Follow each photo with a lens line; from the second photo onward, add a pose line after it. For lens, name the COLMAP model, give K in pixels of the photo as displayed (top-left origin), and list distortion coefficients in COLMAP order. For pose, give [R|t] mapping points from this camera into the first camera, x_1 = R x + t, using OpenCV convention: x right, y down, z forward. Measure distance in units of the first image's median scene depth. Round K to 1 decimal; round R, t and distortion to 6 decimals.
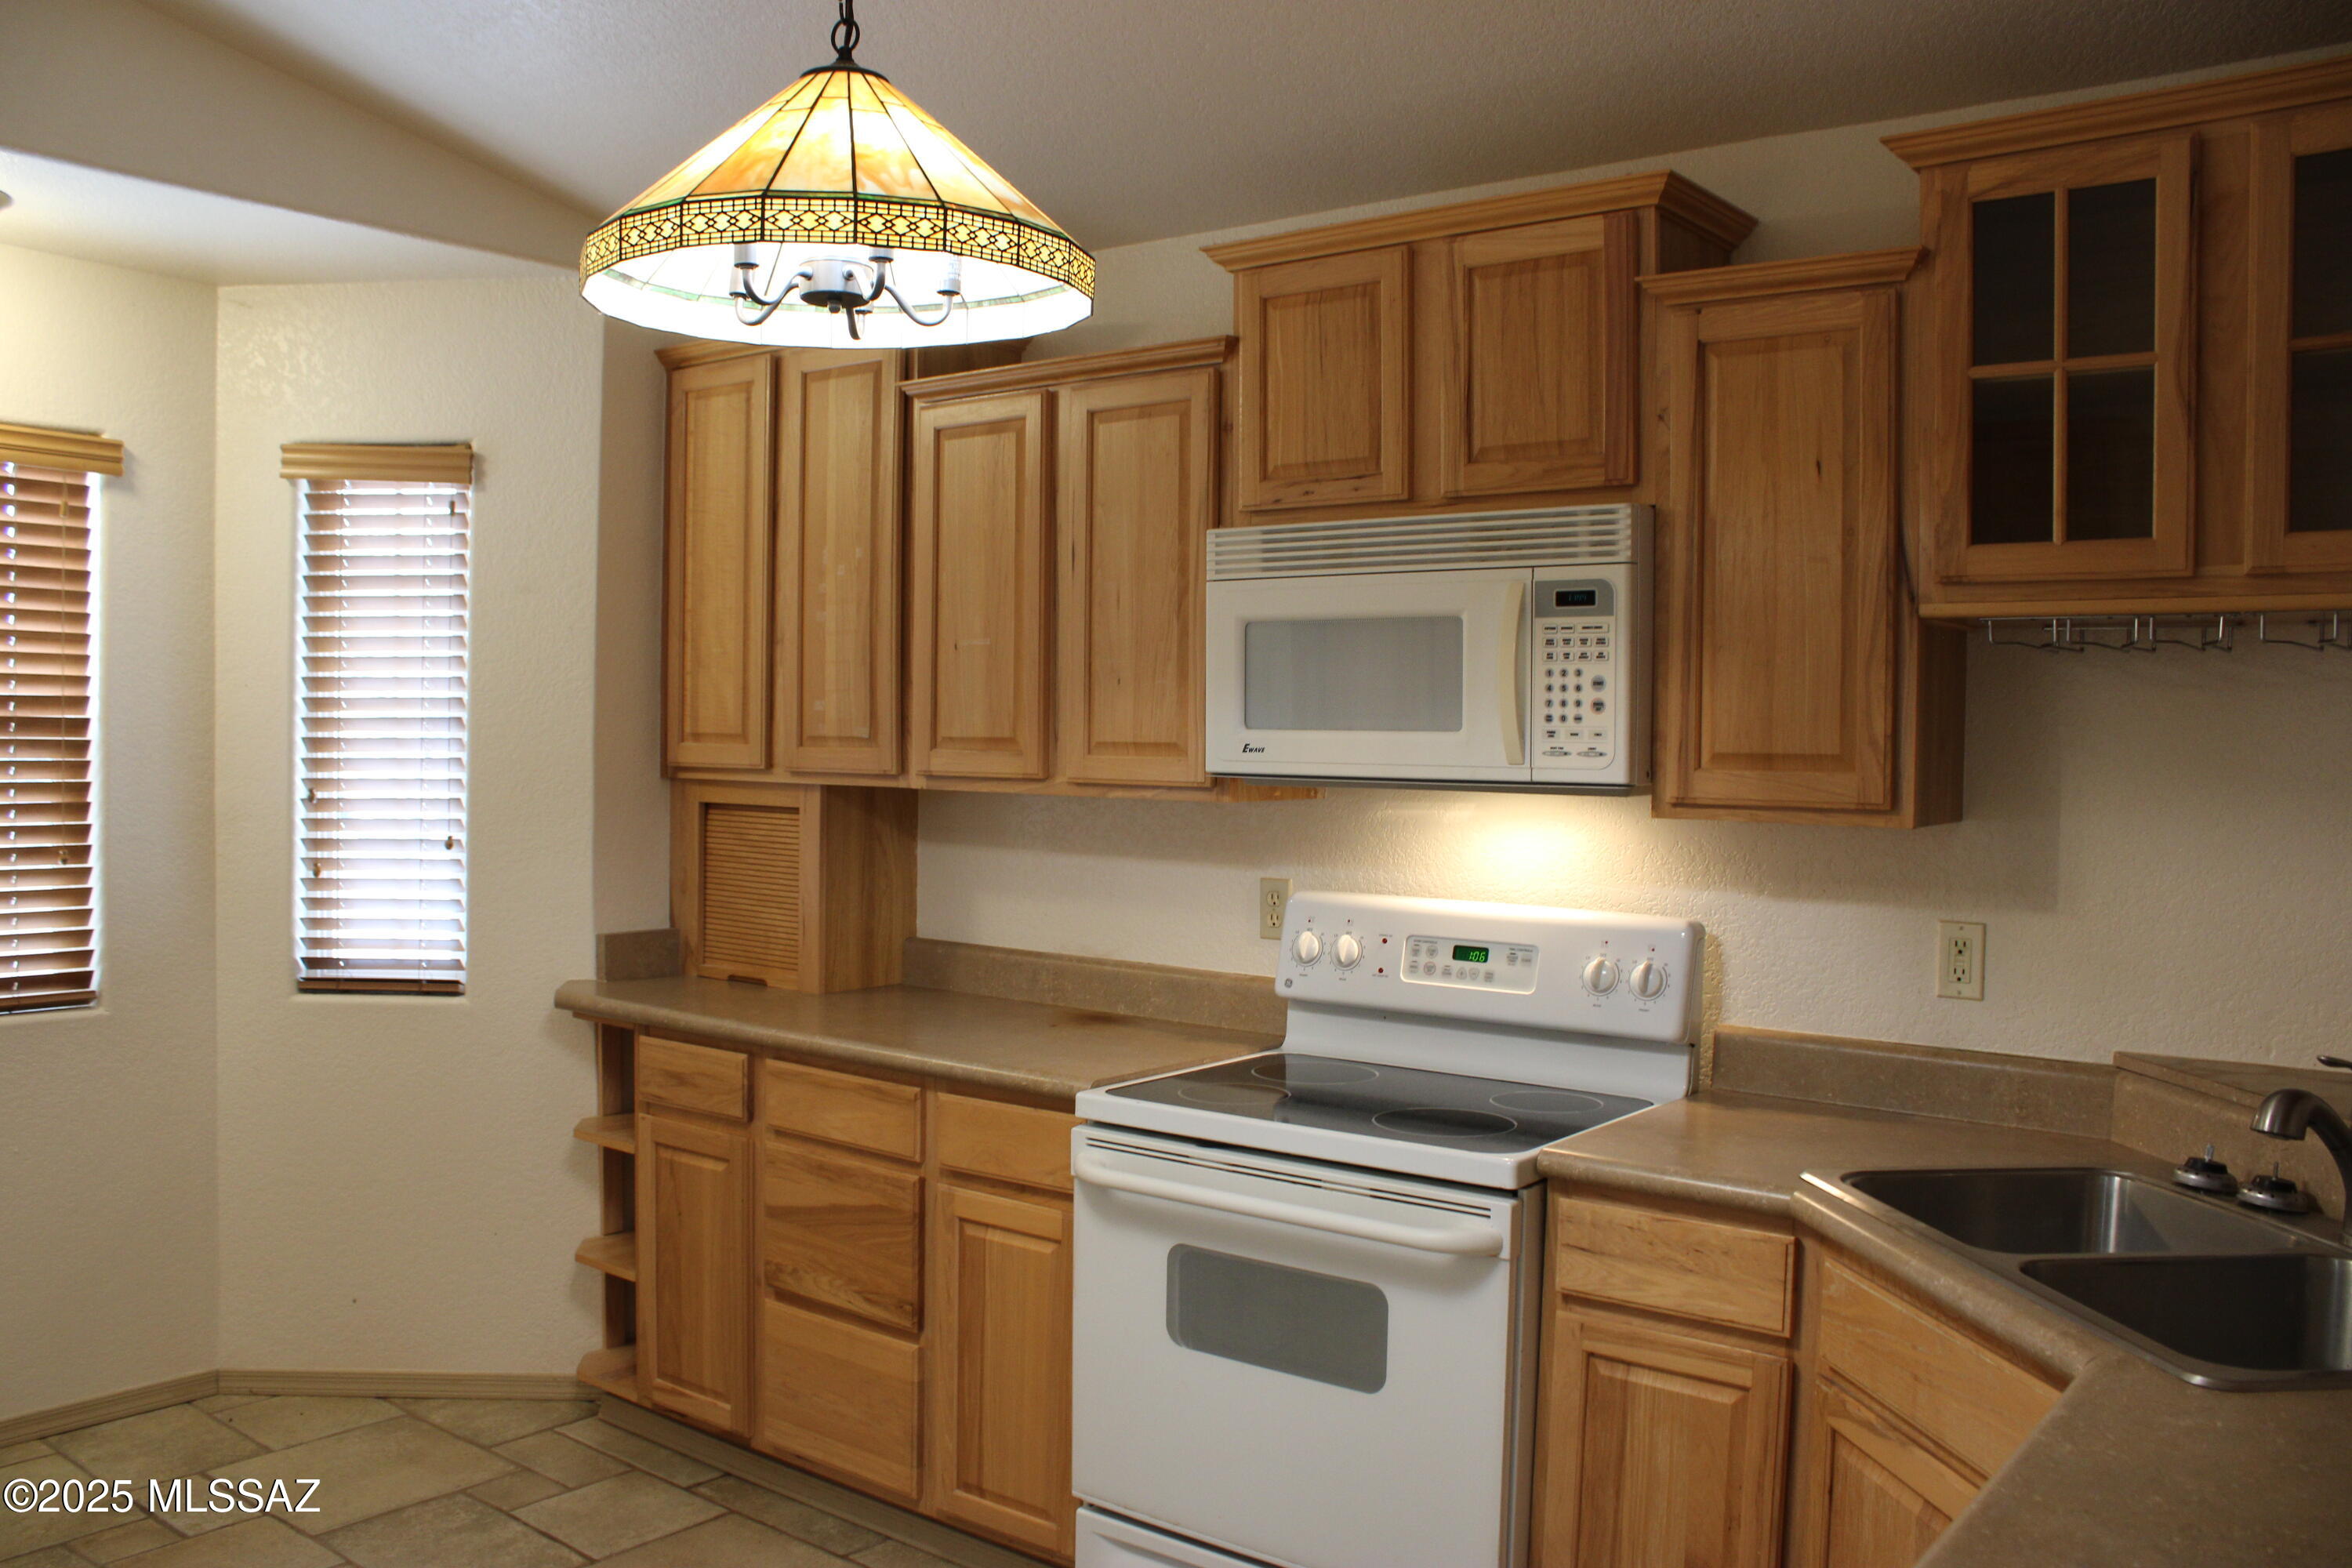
lens RADIAL K [[1947.2, 0, 1165.8], [0, 1947.2, 777.0], [0, 0, 1]] dist [-0.143440, 0.117848]
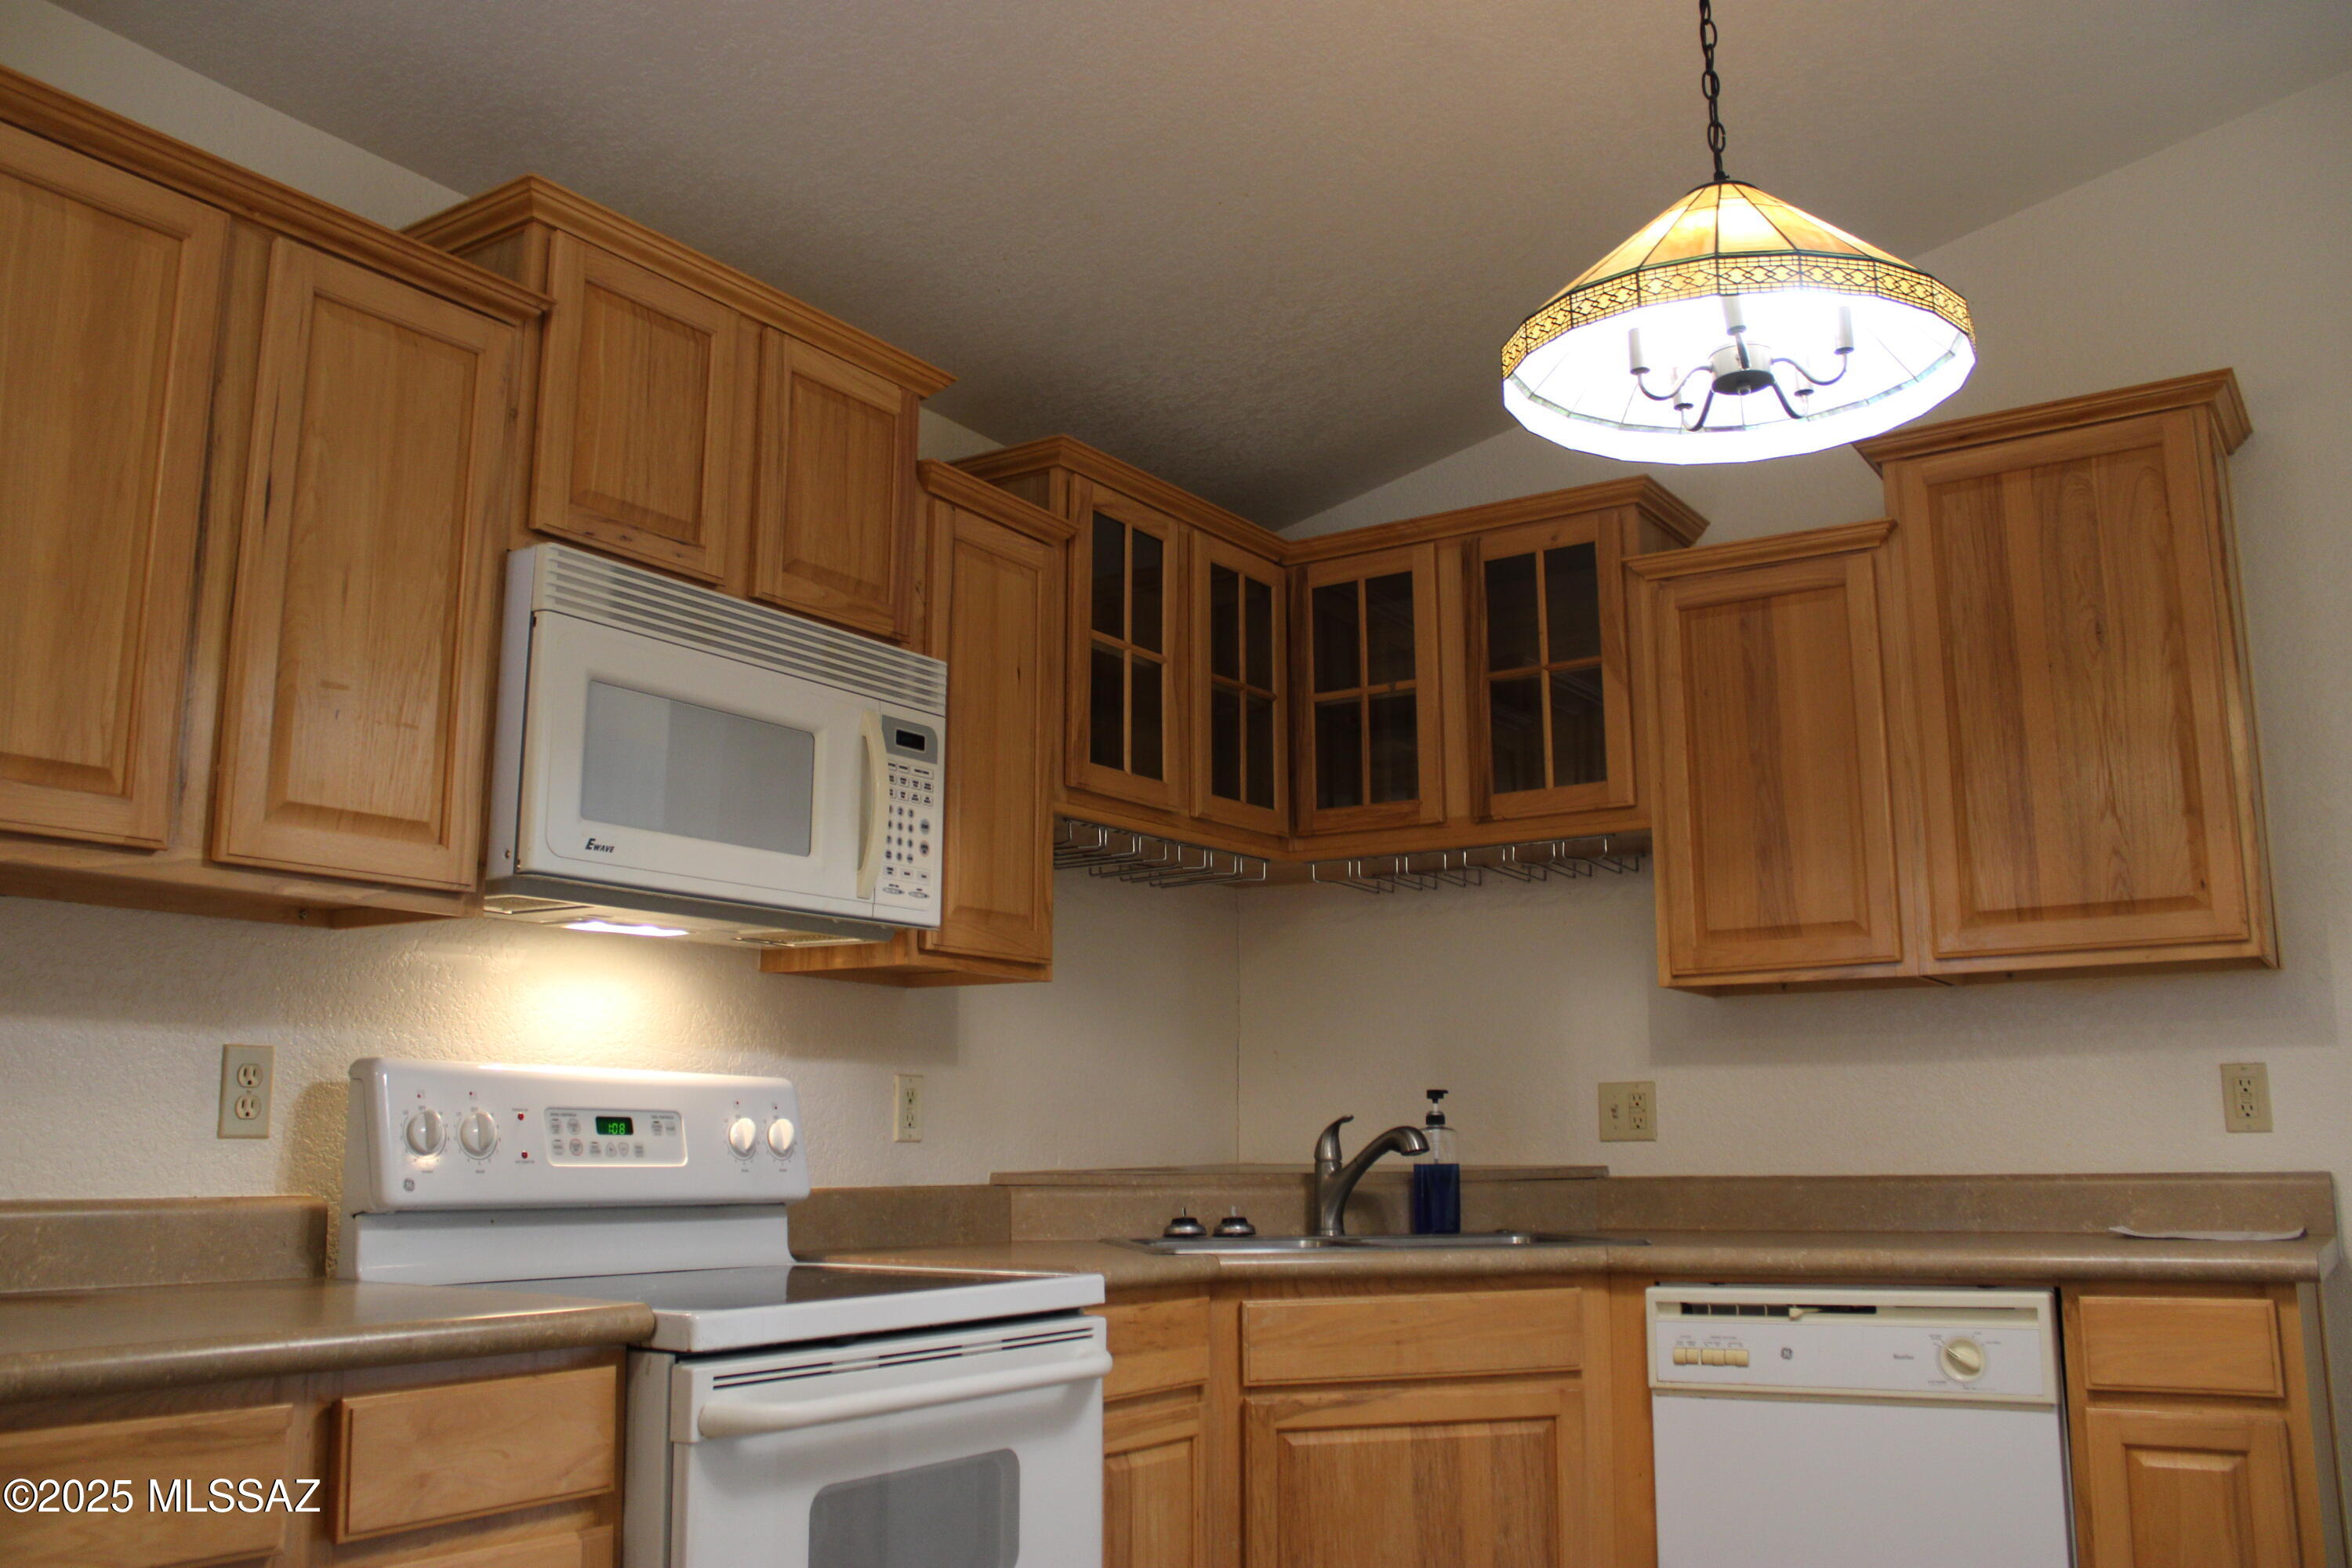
lens RADIAL K [[1947.2, 0, 1170.0], [0, 1947.2, 785.2], [0, 0, 1]] dist [-0.143440, 0.117848]
pose [[-0.077770, 0.166209, 0.983019, -0.780639], [0.026758, 0.985998, -0.164596, 0.100106], [-0.996612, 0.013503, -0.081129, 0.930183]]
